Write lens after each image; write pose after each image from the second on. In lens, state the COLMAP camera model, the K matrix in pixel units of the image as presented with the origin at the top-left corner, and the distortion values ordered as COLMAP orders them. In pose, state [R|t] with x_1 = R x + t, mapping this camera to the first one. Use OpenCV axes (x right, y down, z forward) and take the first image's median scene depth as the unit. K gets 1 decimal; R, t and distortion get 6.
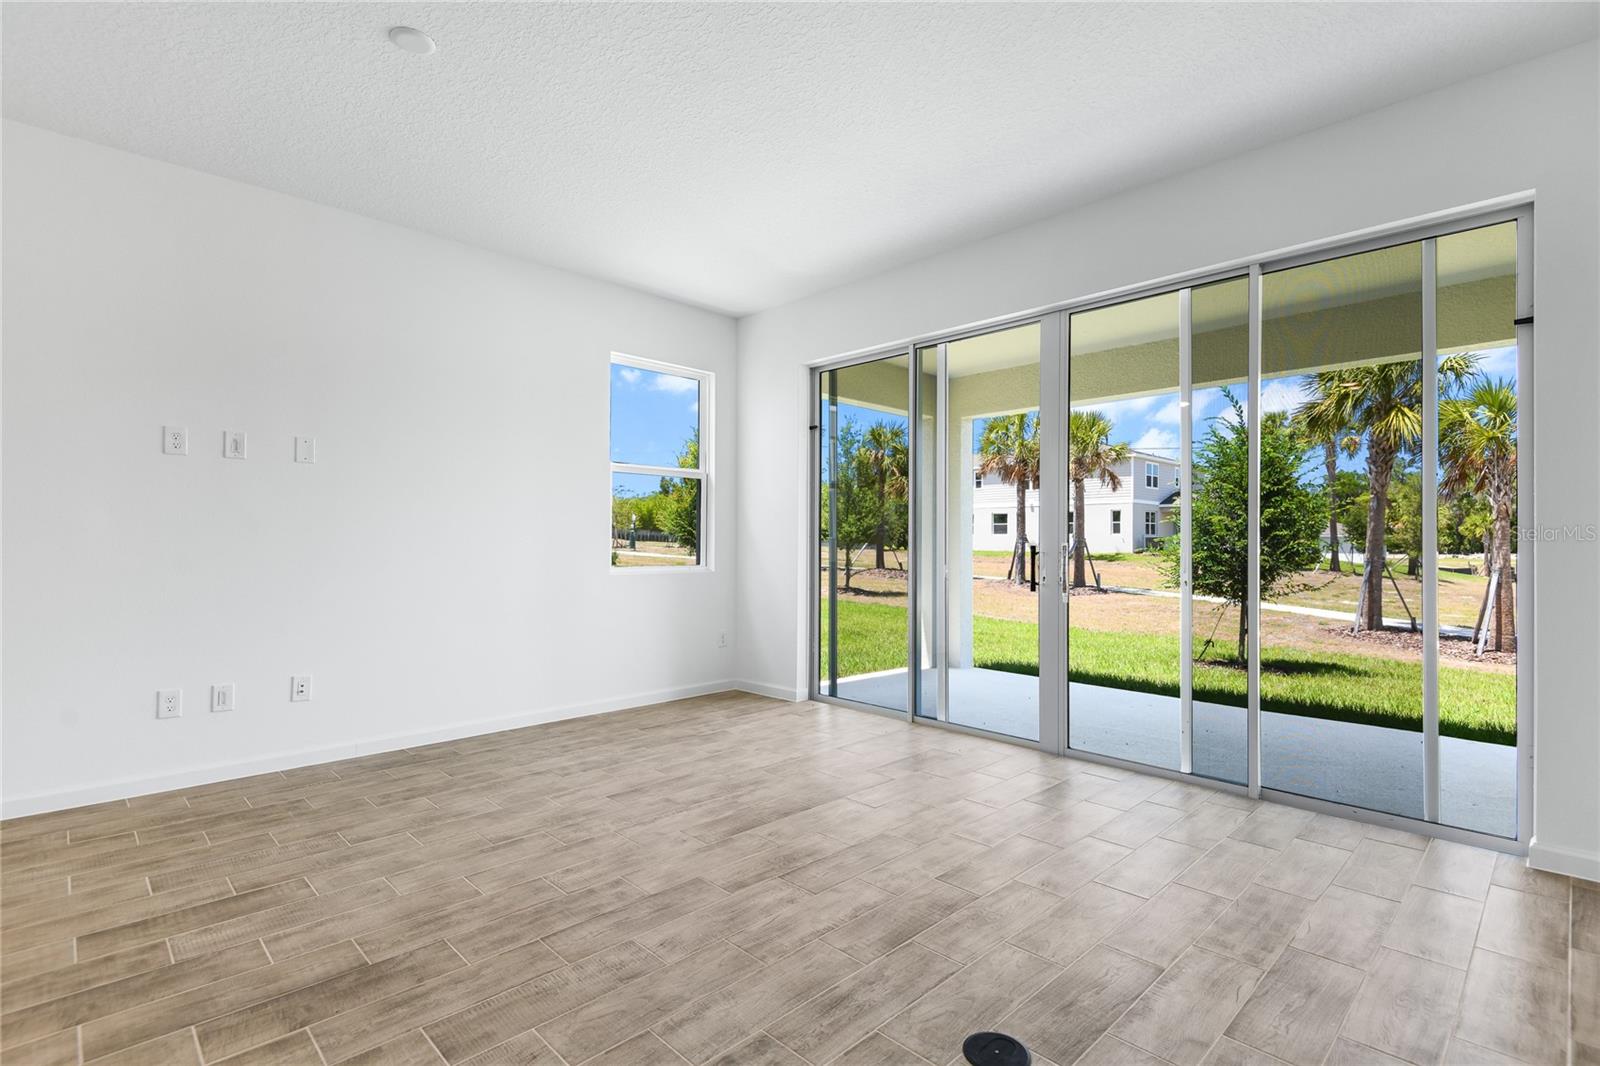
lens RADIAL K [[760.3, 0, 783.8], [0, 760.3, 536.5], [0, 0, 1]] dist [0.000545, -0.004034]
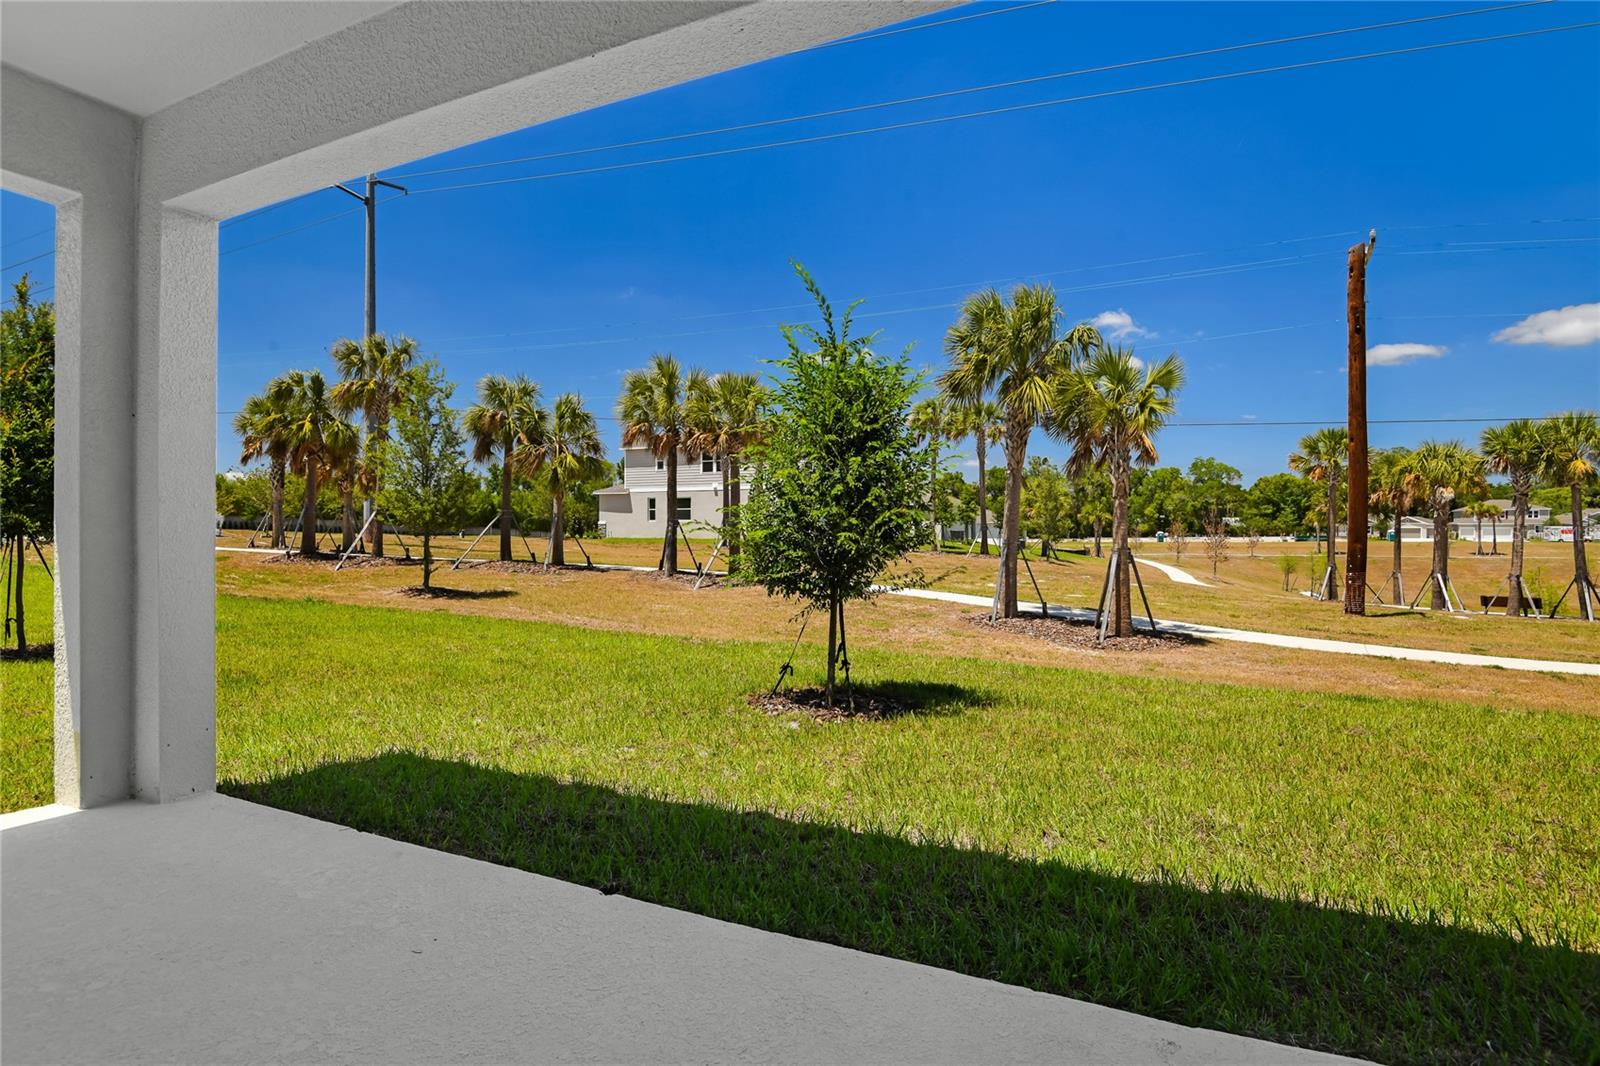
lens RADIAL K [[760.3, 0, 808.5], [0, 760.3, 532.0], [0, 0, 1]] dist [0.000545, -0.004034]
pose [[0.925131, -0.005430, 0.379610, 0.193673], [0.002532, 0.999964, 0.008133, 0.011162], [-0.379640, -0.006563, 0.925111, 0.230710]]
